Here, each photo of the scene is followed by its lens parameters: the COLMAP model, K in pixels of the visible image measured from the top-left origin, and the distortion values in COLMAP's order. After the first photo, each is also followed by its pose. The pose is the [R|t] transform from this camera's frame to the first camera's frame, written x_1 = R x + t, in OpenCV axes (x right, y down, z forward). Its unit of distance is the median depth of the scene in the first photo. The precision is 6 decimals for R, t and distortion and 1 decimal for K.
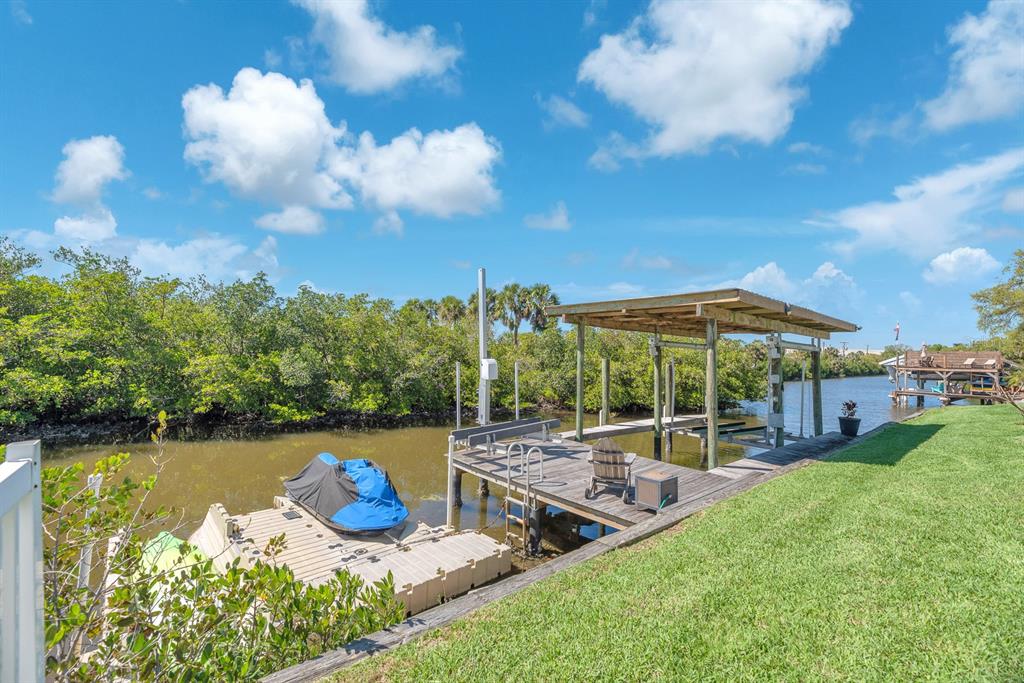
lens RADIAL K [[416.0, 0, 512.0], [0, 416.0, 341.5], [0, 0, 1]] dist [0.000340, 0.000043]
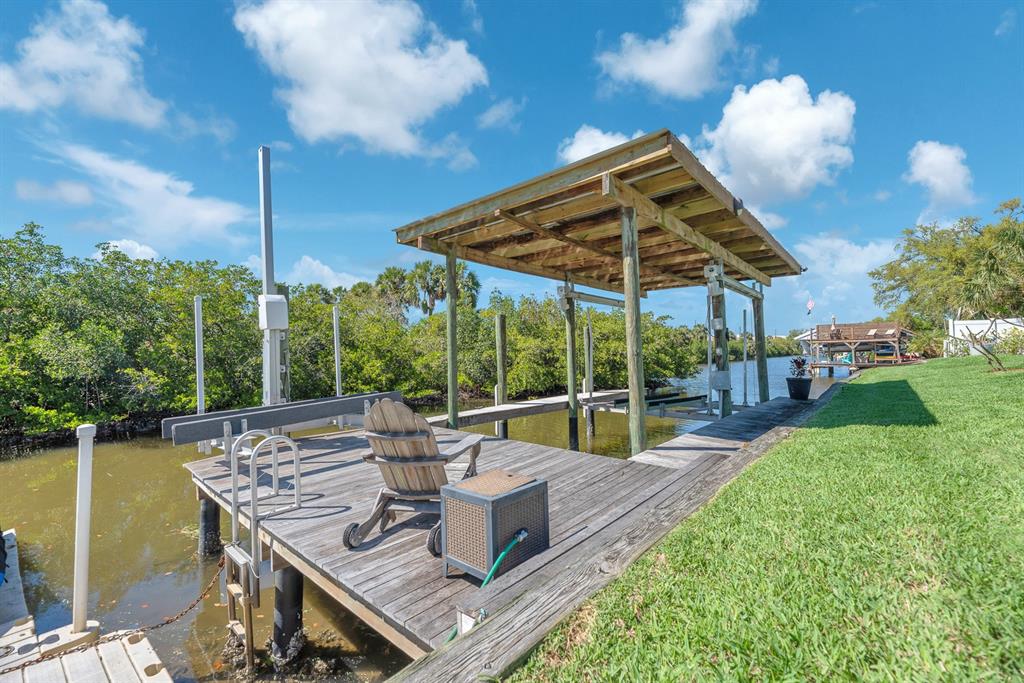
lens RADIAL K [[416.0, 0, 512.0], [0, 416.0, 341.5], [0, 0, 1]] dist [0.000340, 0.000043]
pose [[0.988853, -0.037093, 0.144203, 0.137948], [0.036077, 0.999302, 0.009653, 0.082050], [-0.144461, -0.004342, 0.989501, 0.269518]]
